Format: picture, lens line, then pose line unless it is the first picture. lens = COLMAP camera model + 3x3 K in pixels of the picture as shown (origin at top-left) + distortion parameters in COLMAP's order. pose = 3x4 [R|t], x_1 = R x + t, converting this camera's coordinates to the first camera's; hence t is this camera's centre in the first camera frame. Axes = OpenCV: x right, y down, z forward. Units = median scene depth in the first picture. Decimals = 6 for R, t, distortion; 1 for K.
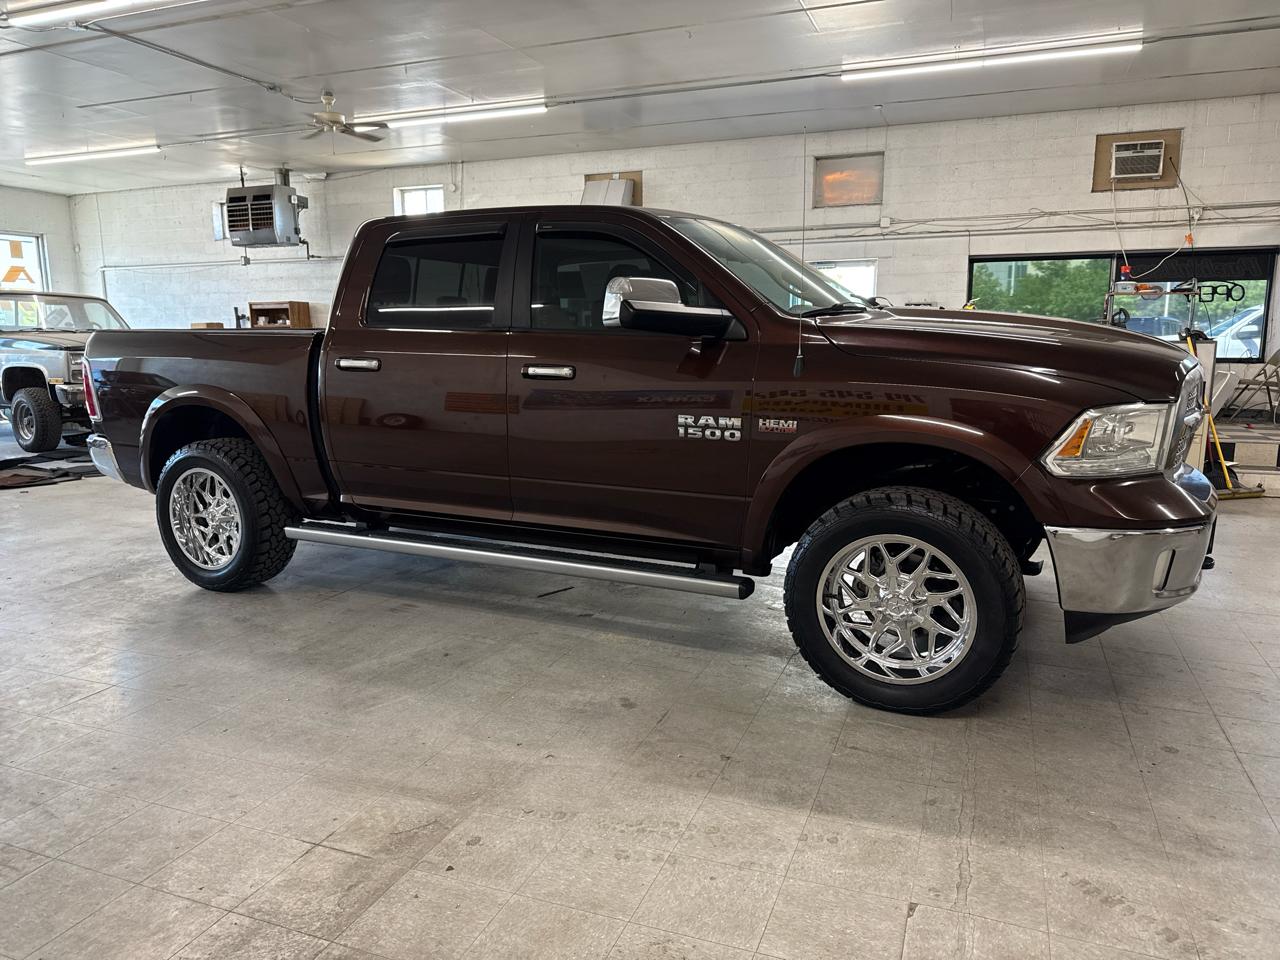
lens RADIAL K [[894.0, 0, 640.0], [0, 894.0, 480.0], [0, 0, 1]] dist [0.059318, -0.080589]
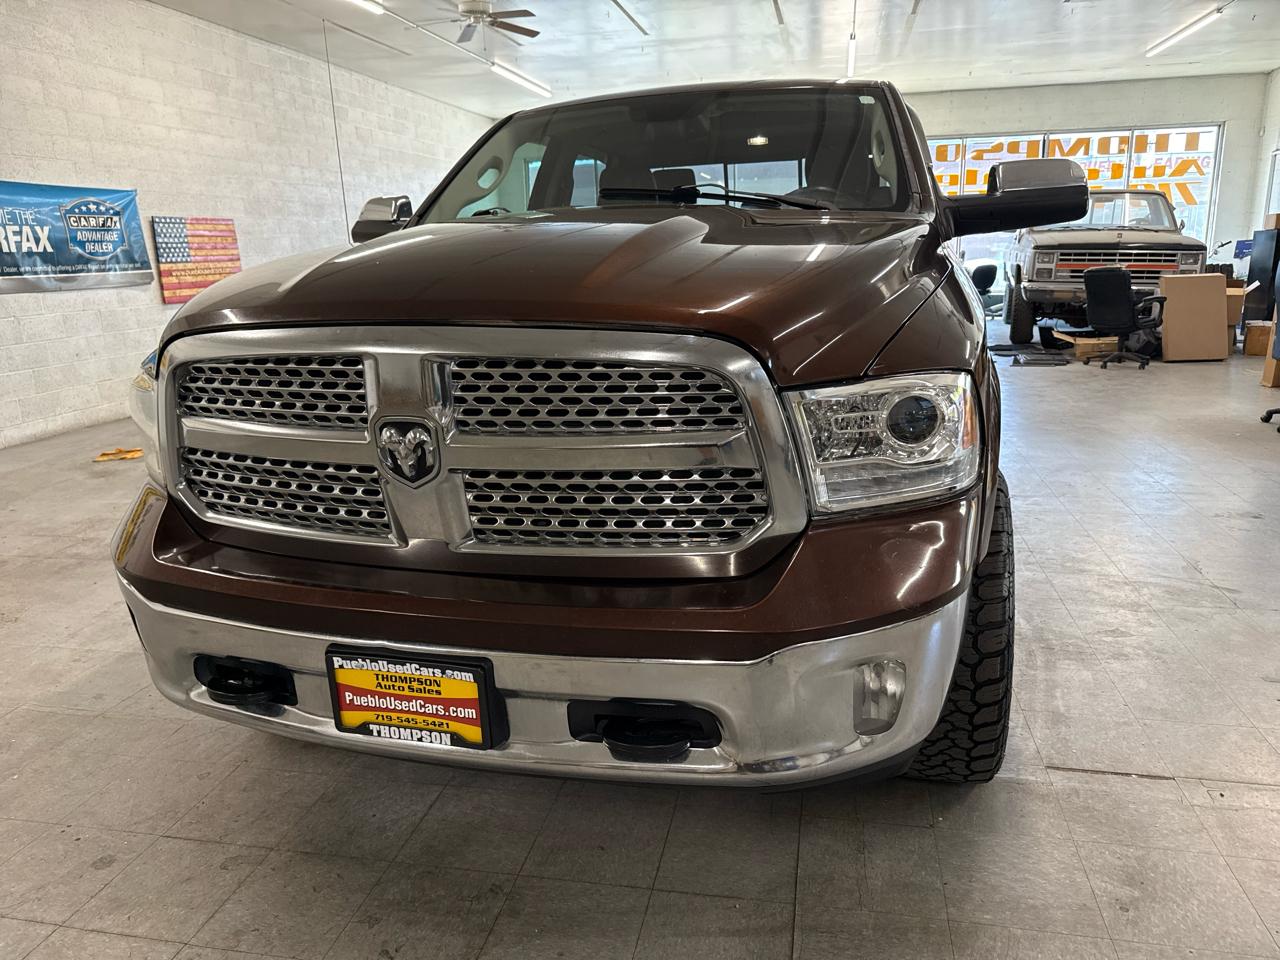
lens RADIAL K [[923.0, 0, 640.0], [0, 923.0, 480.0], [0, 0, 1]] dist [-0.001630, -0.004528]
pose [[0.165171, 0.242943, -0.955875, 0.423040], [-0.133657, 0.965760, 0.222360, -0.069265], [0.977166, 0.091032, 0.191987, 0.412560]]
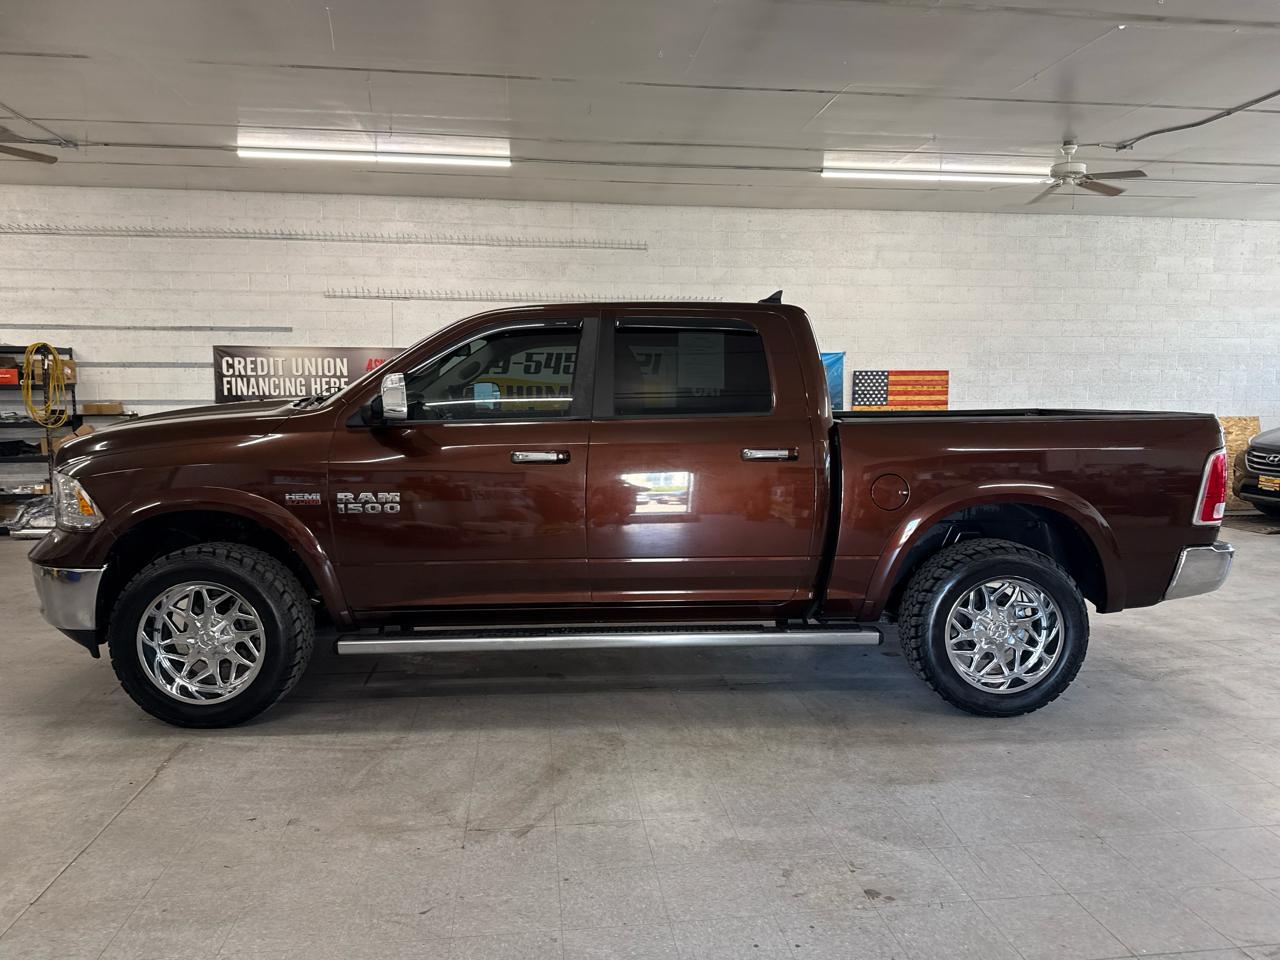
lens RADIAL K [[883.0, 0, 646.0], [0, 883.0, 487.9], [0, 0, 1]] dist [0.177086, -0.286065]
pose [[-0.877440, 0.055926, -0.476415, 0.215927], [-0.077296, 0.963717, 0.255491, -0.189497], [0.473417, 0.261003, -0.841281, 1.017396]]
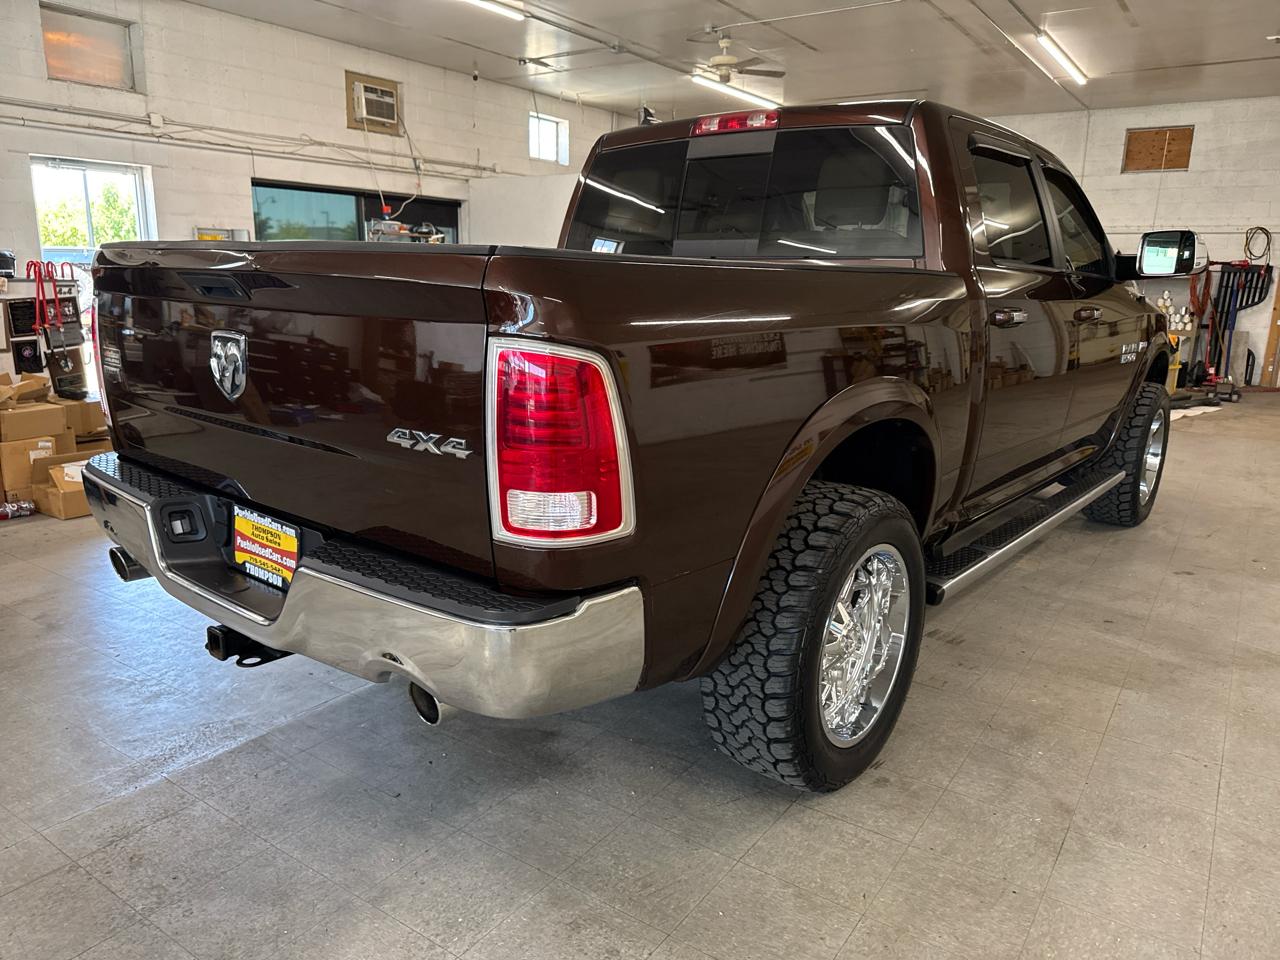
lens RADIAL K [[914.4, 0, 631.6], [0, 914.4, 479.6], [0, 0, 1]] dist [-0.000964, -0.003286]
pose [[0.228648, -0.206598, 0.951335, -0.517661], [0.141273, 0.973919, 0.177549, -0.081662], [-0.963204, 0.093801, 0.251871, 0.524577]]
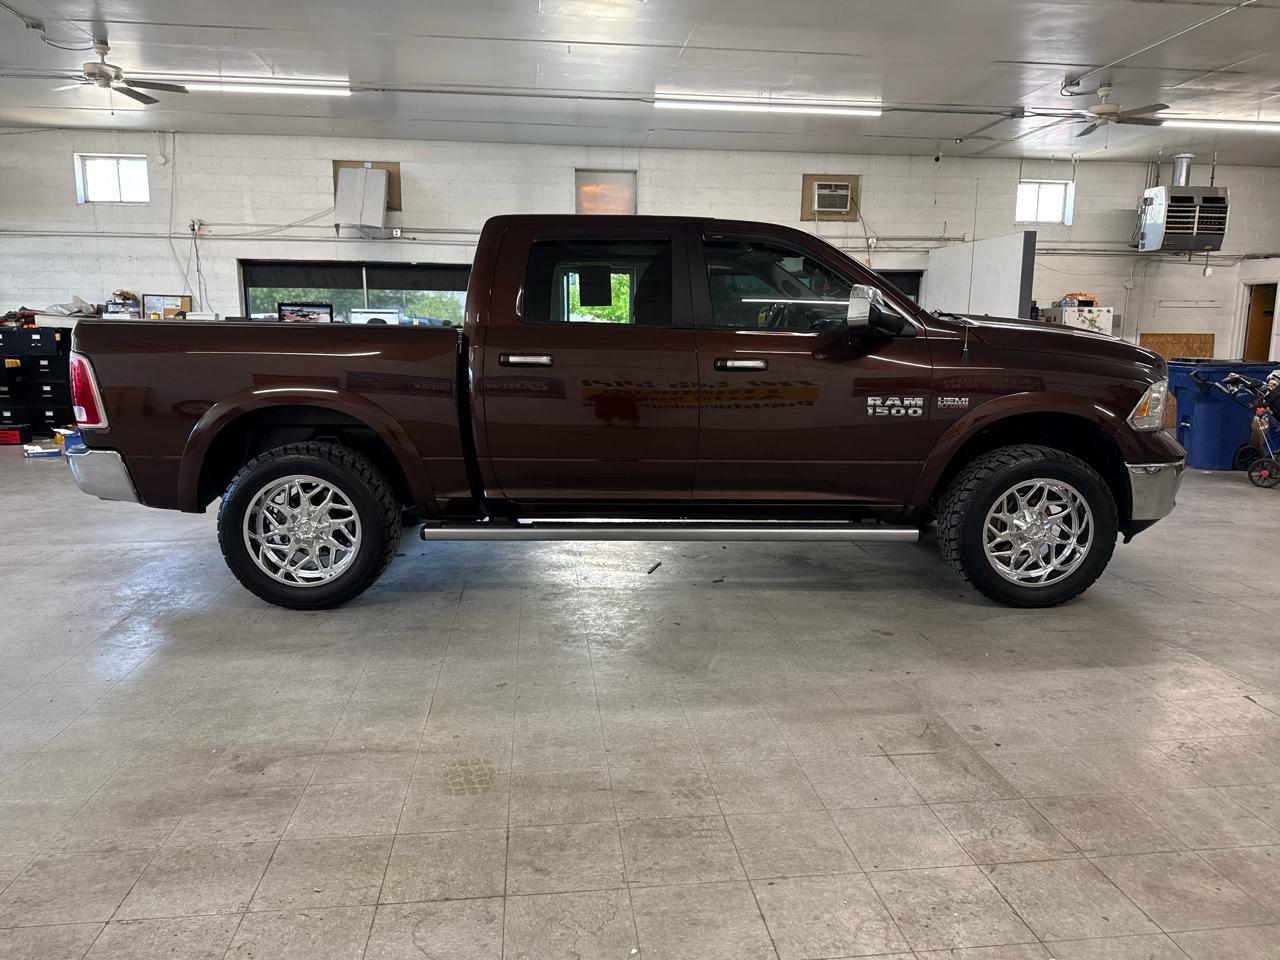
lens RADIAL K [[894.0, 0, 640.0], [0, 894.0, 480.0], [0, 0, 1]] dist [0.059318, -0.080589]
pose [[0.880354, -0.066696, 0.469604, -0.322856], [0.065989, 0.997658, 0.017986, -0.001119], [-0.469704, 0.015155, 0.882694, 0.024731]]
